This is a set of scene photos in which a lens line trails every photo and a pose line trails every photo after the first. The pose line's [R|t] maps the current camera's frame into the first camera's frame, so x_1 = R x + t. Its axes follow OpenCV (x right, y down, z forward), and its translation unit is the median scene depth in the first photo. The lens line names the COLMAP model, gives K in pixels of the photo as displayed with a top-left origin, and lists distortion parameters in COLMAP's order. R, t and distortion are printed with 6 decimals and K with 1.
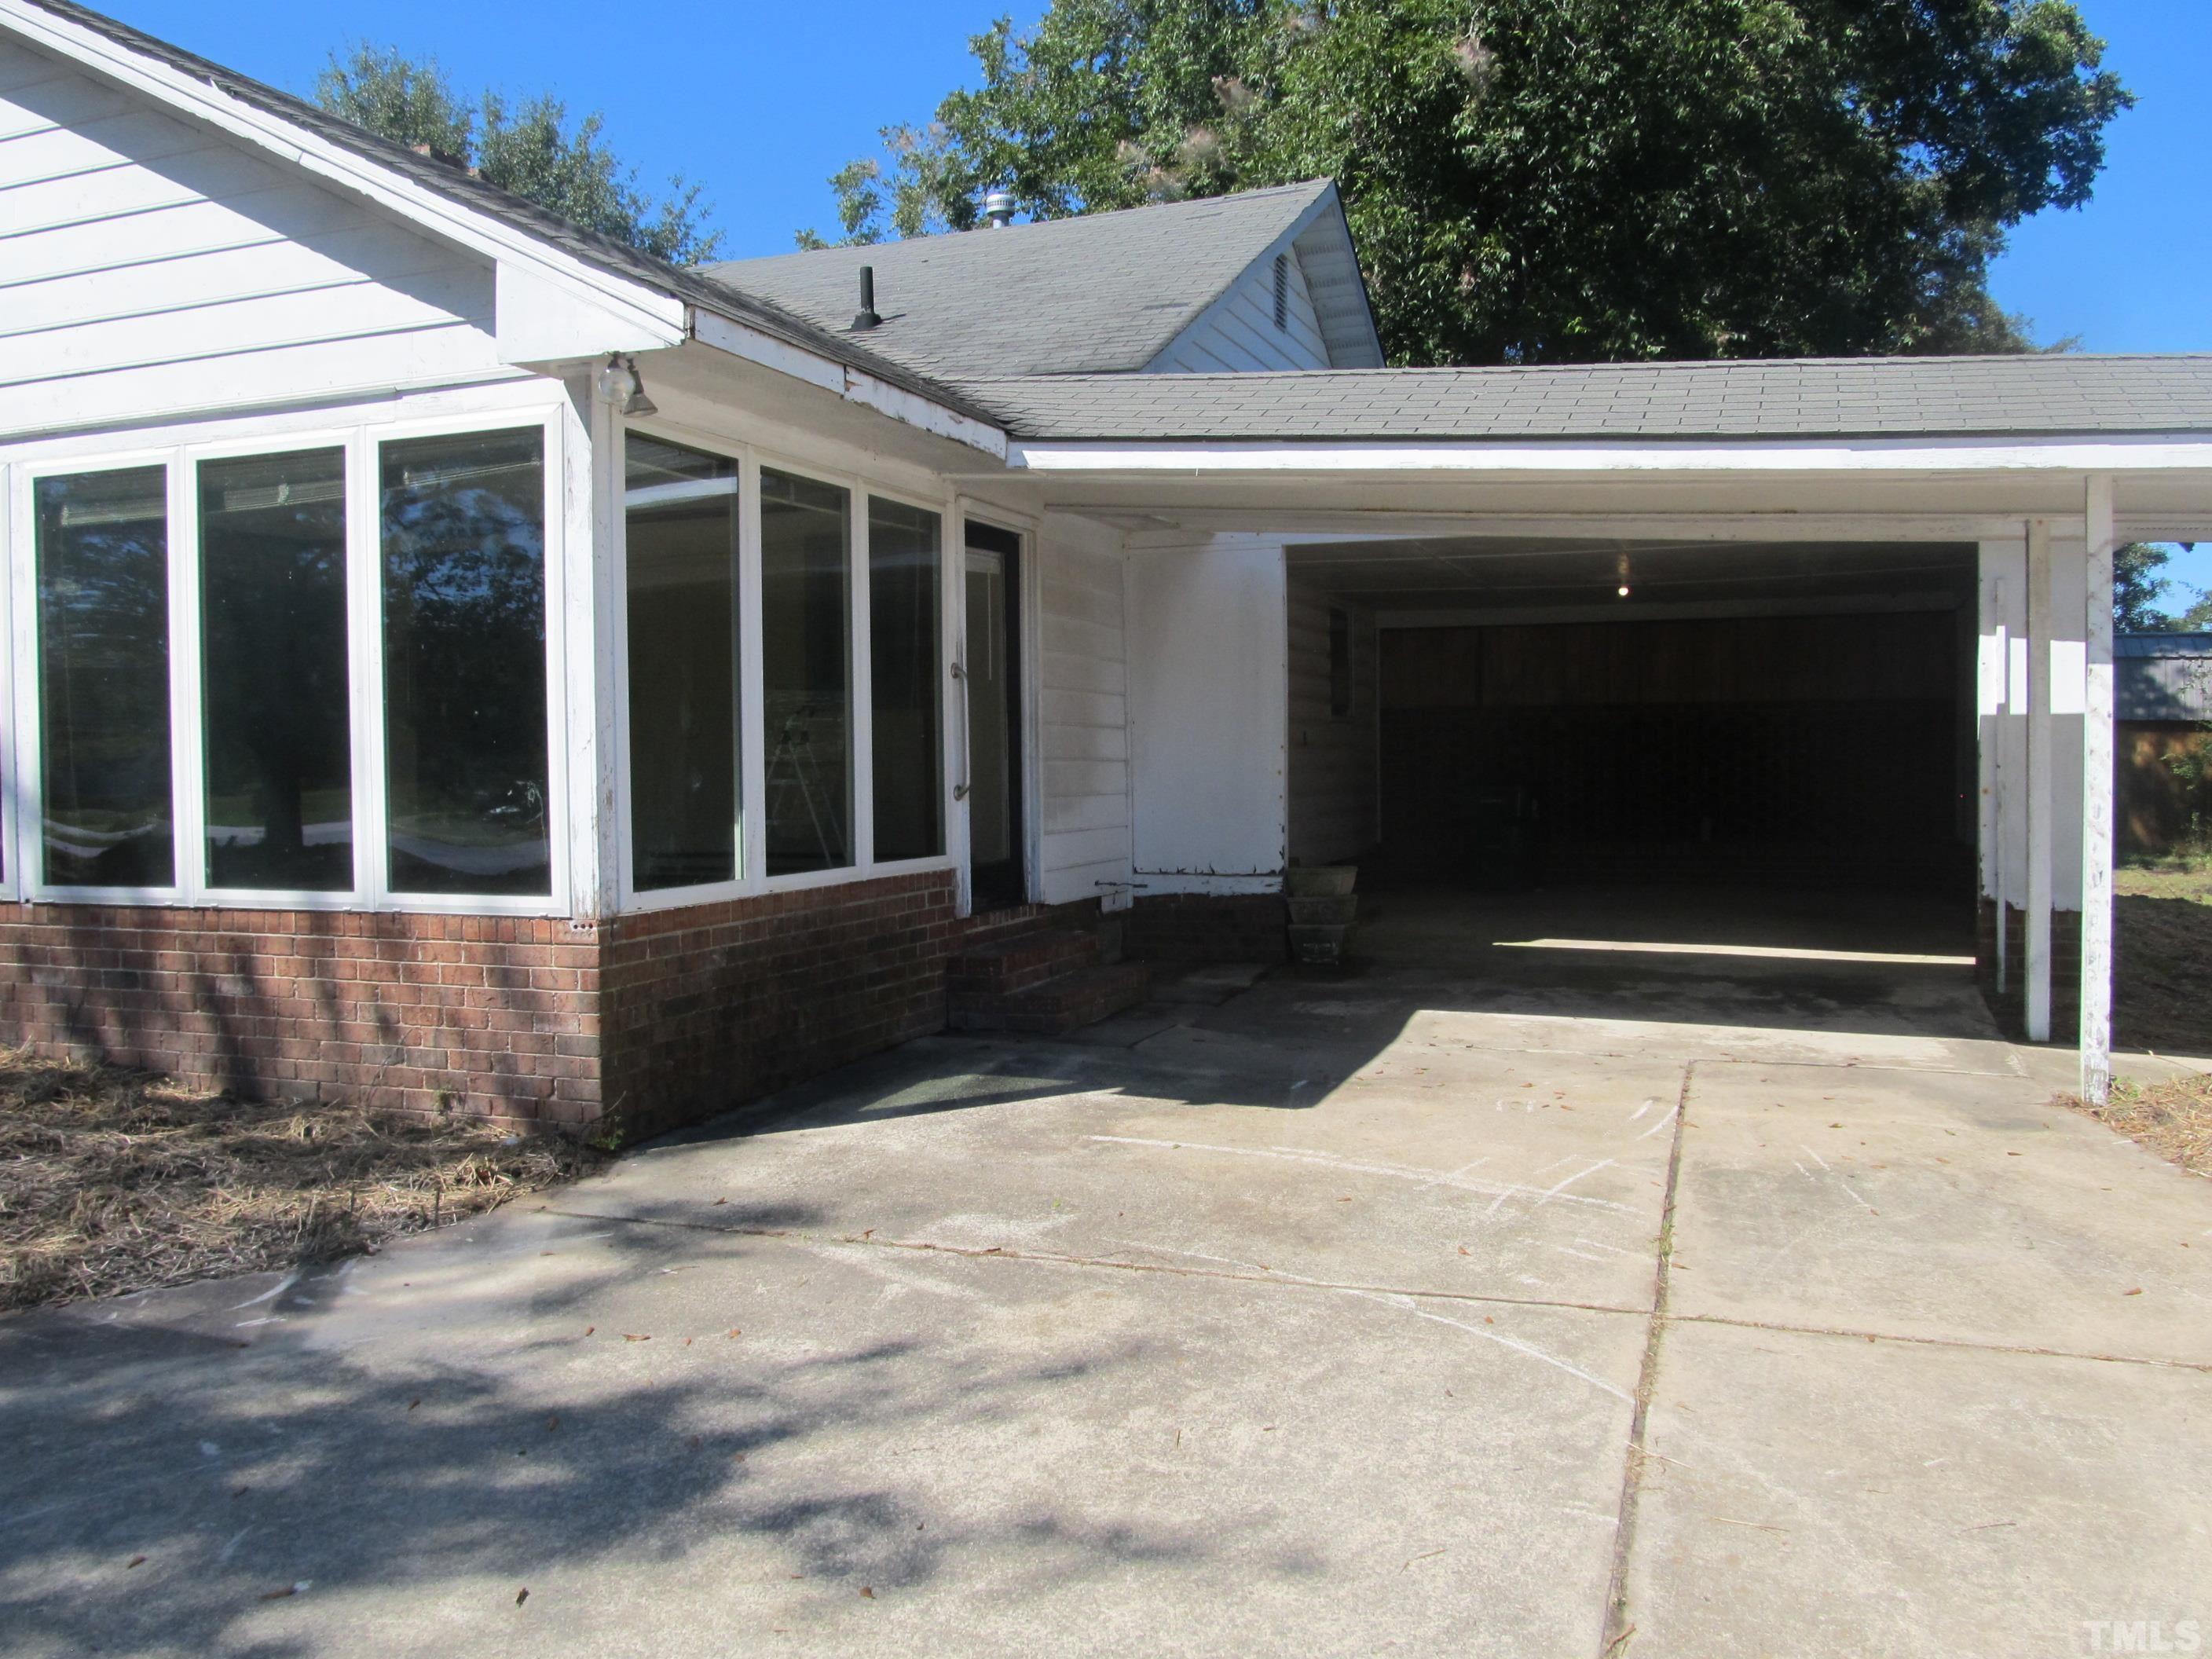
lens RADIAL K [[1812.5, 0, 1108.4], [0, 1812.5, 827.4], [0, 0, 1]] dist [-0.065514, 0.027357]
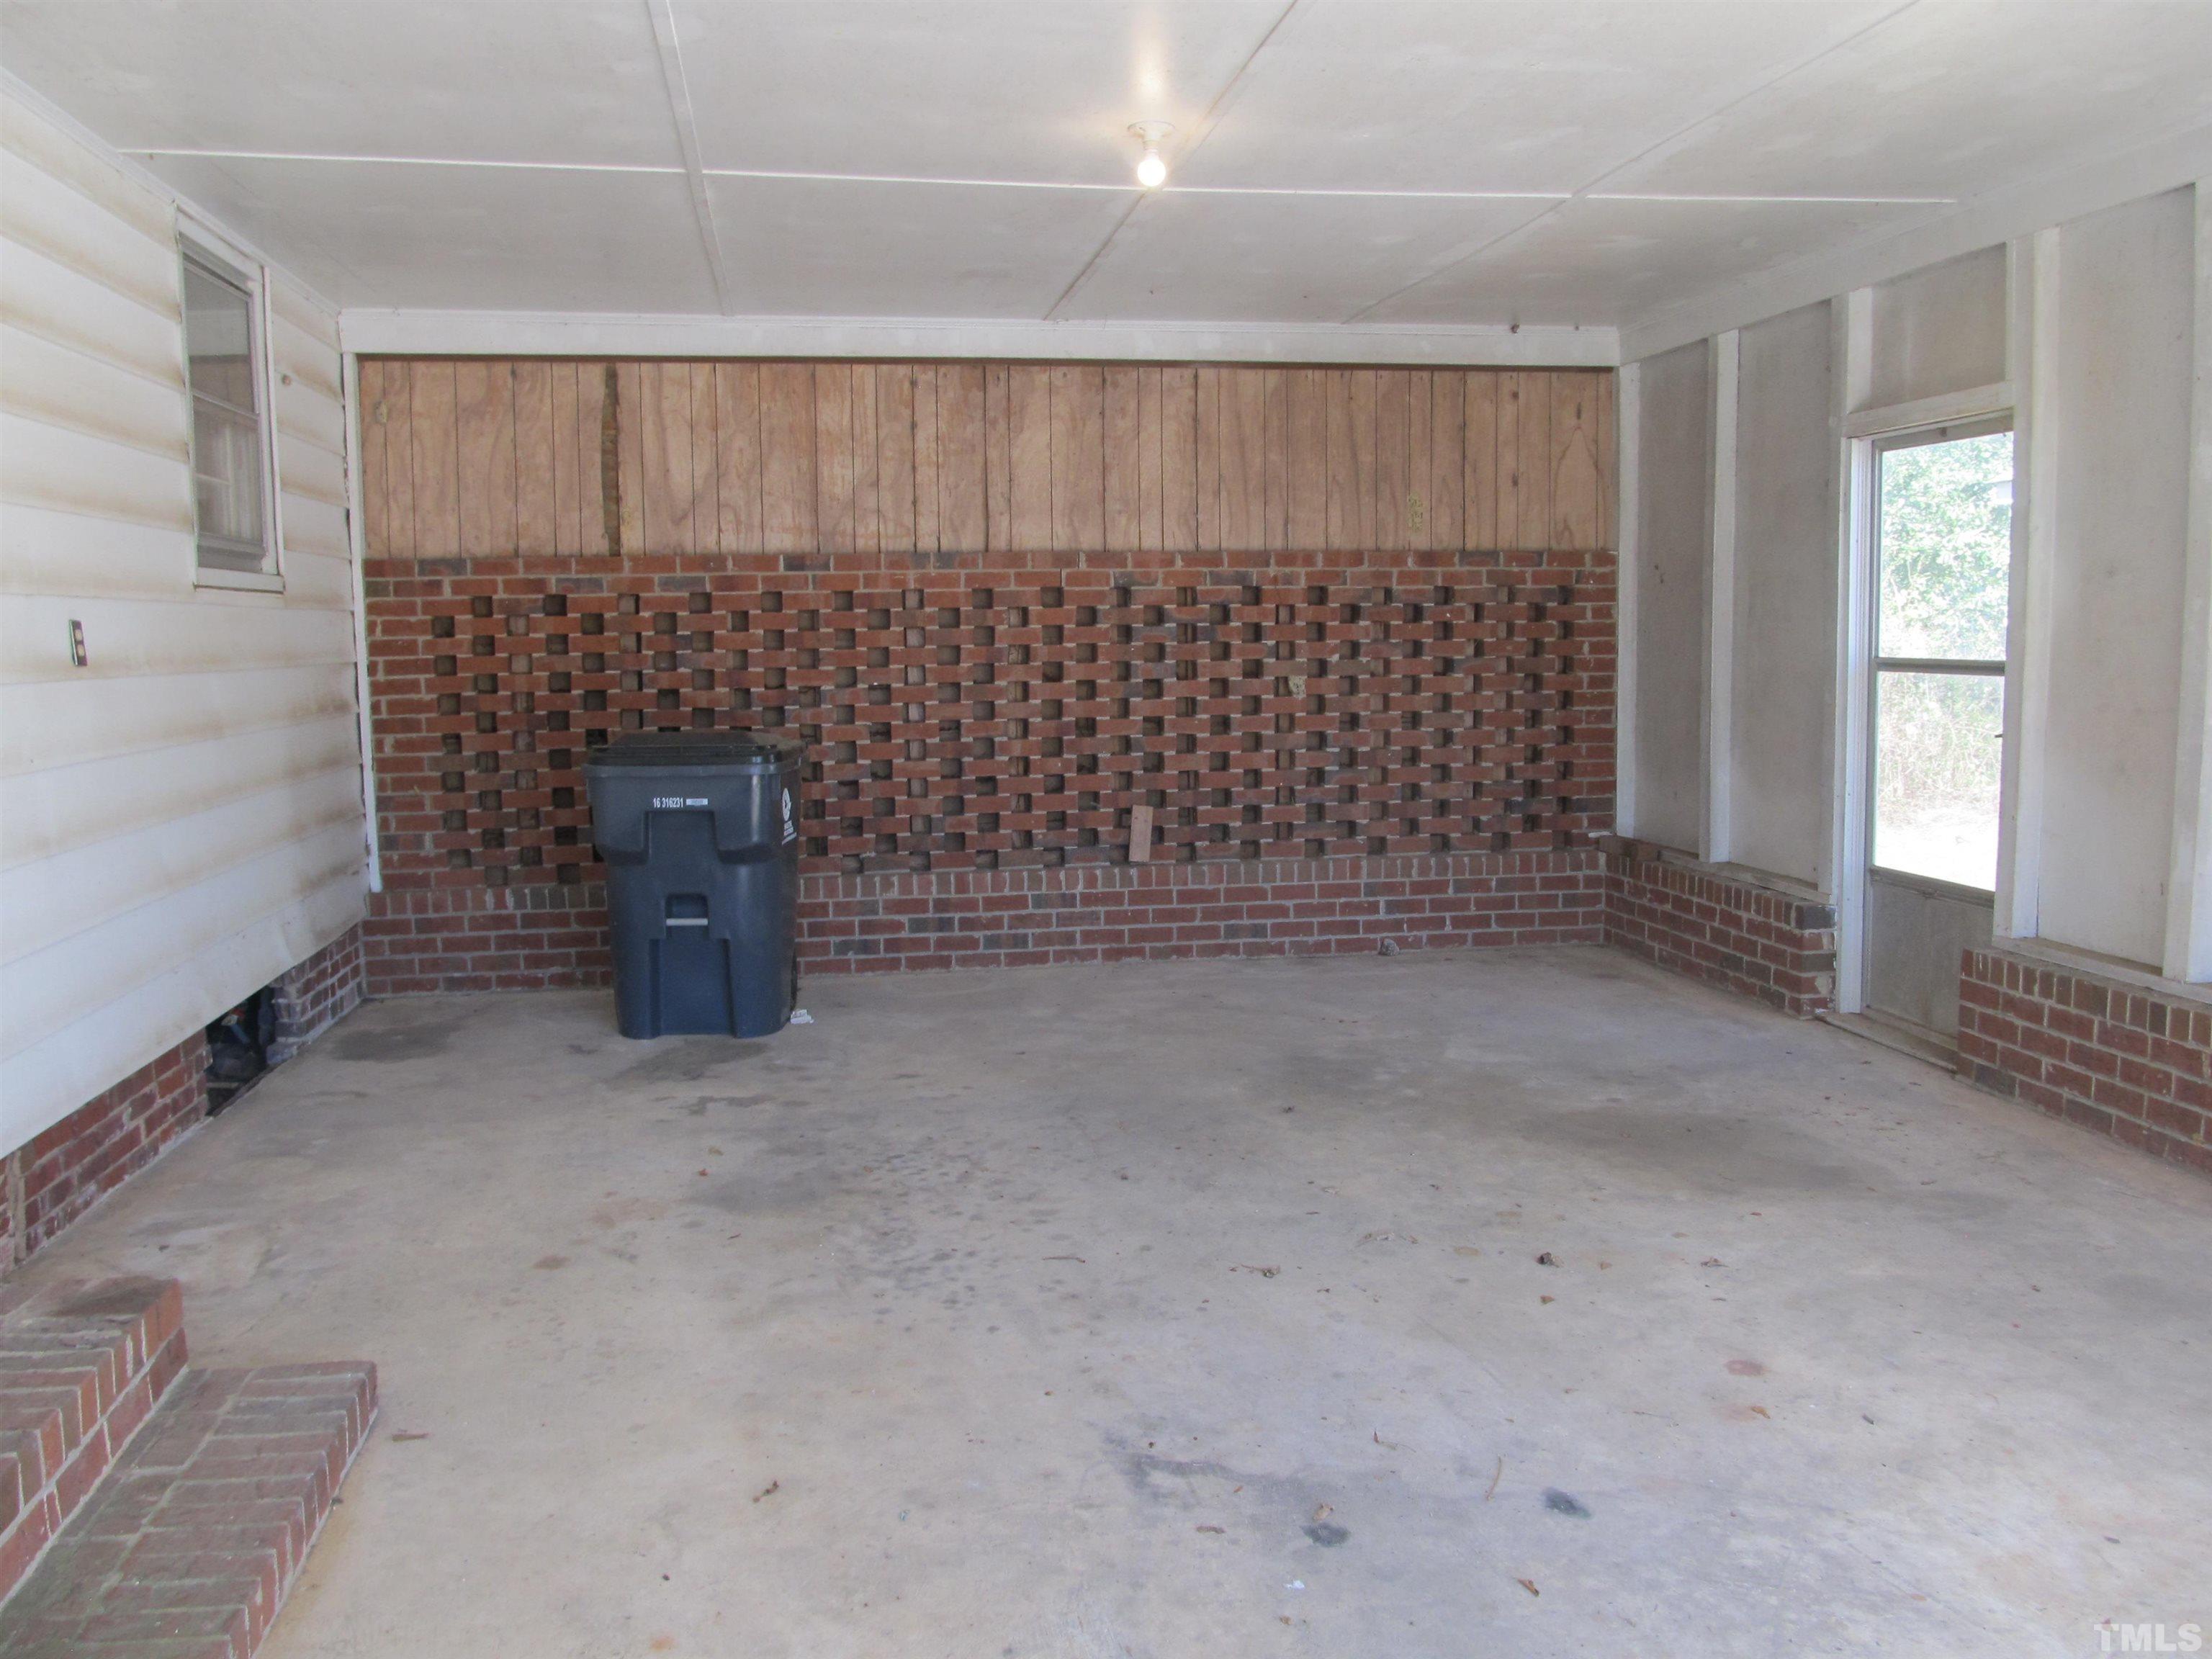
lens RADIAL K [[1812.5, 0, 1106.8], [0, 1812.5, 830.4], [0, 0, 1]] dist [-0.065514, 0.027357]
pose [[0.863408, -0.052771, 0.501740, 0.080974], [0.022060, 0.997512, 0.066952, -0.025699], [-0.504025, -0.046739, 0.862424, 0.513307]]
